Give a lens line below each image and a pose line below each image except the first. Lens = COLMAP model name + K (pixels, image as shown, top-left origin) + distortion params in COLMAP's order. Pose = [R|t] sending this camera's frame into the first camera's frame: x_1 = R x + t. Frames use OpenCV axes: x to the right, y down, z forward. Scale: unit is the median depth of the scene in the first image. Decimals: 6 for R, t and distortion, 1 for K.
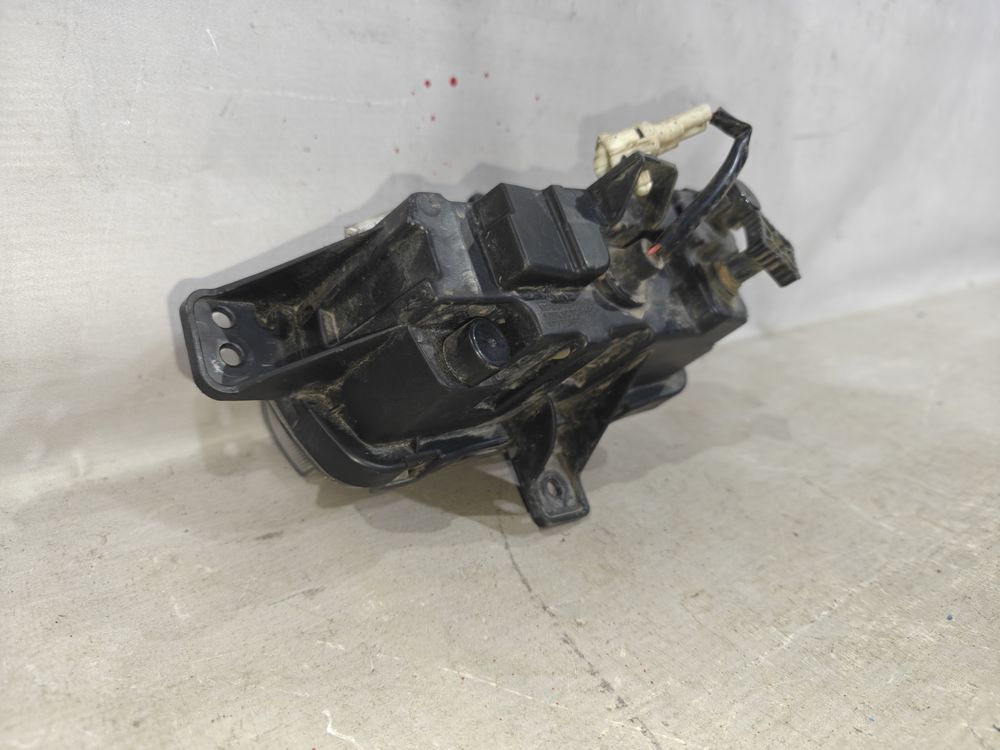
lens RADIAL K [[706.1, 0, 498.2], [0, 706.1, 375.0], [0, 0, 1]] dist [0.006662, -0.040953]
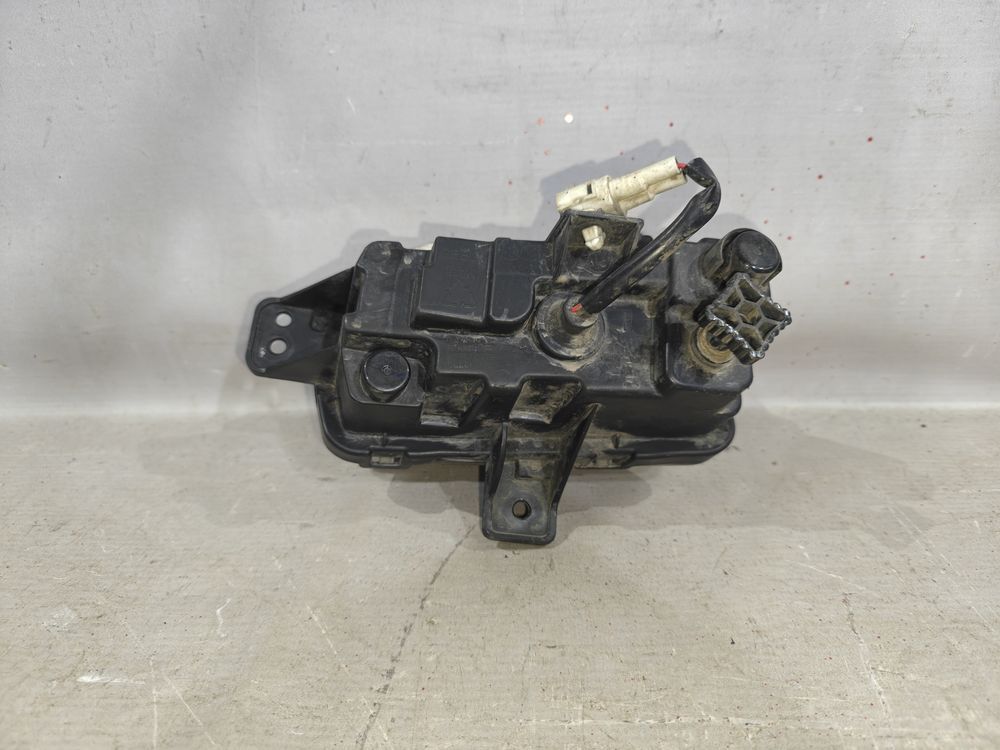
lens RADIAL K [[706.1, 0, 494.7], [0, 706.1, 371.2], [0, 0, 1]] dist [0.006662, -0.040953]
pose [[0.772931, 0.179834, -0.608472, 0.754588], [-0.153542, 0.983503, 0.095633, -0.164103], [0.615632, 0.019509, 0.787792, 0.131973]]
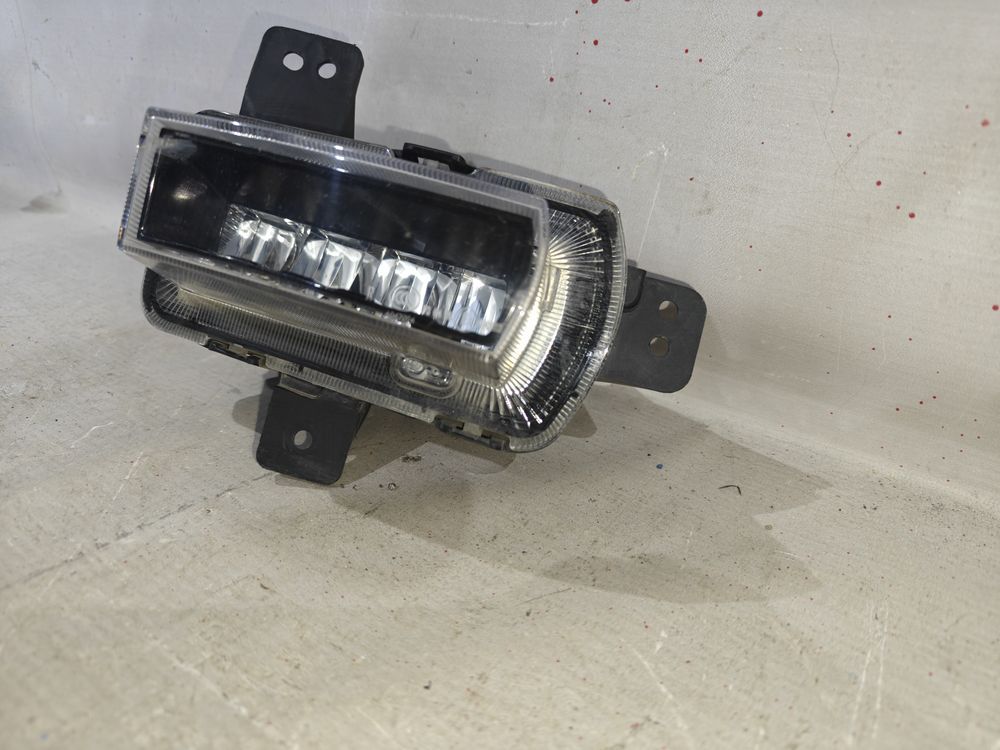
lens RADIAL K [[706.1, 0, 504.1], [0, 706.1, 380.0], [0, 0, 1]] dist [0.006662, -0.040953]
pose [[0.320461, 0.396009, -0.860513, 1.005058], [-0.352940, 0.892927, 0.279489, -0.259458], [0.879055, 0.214144, 0.425916, 0.820599]]
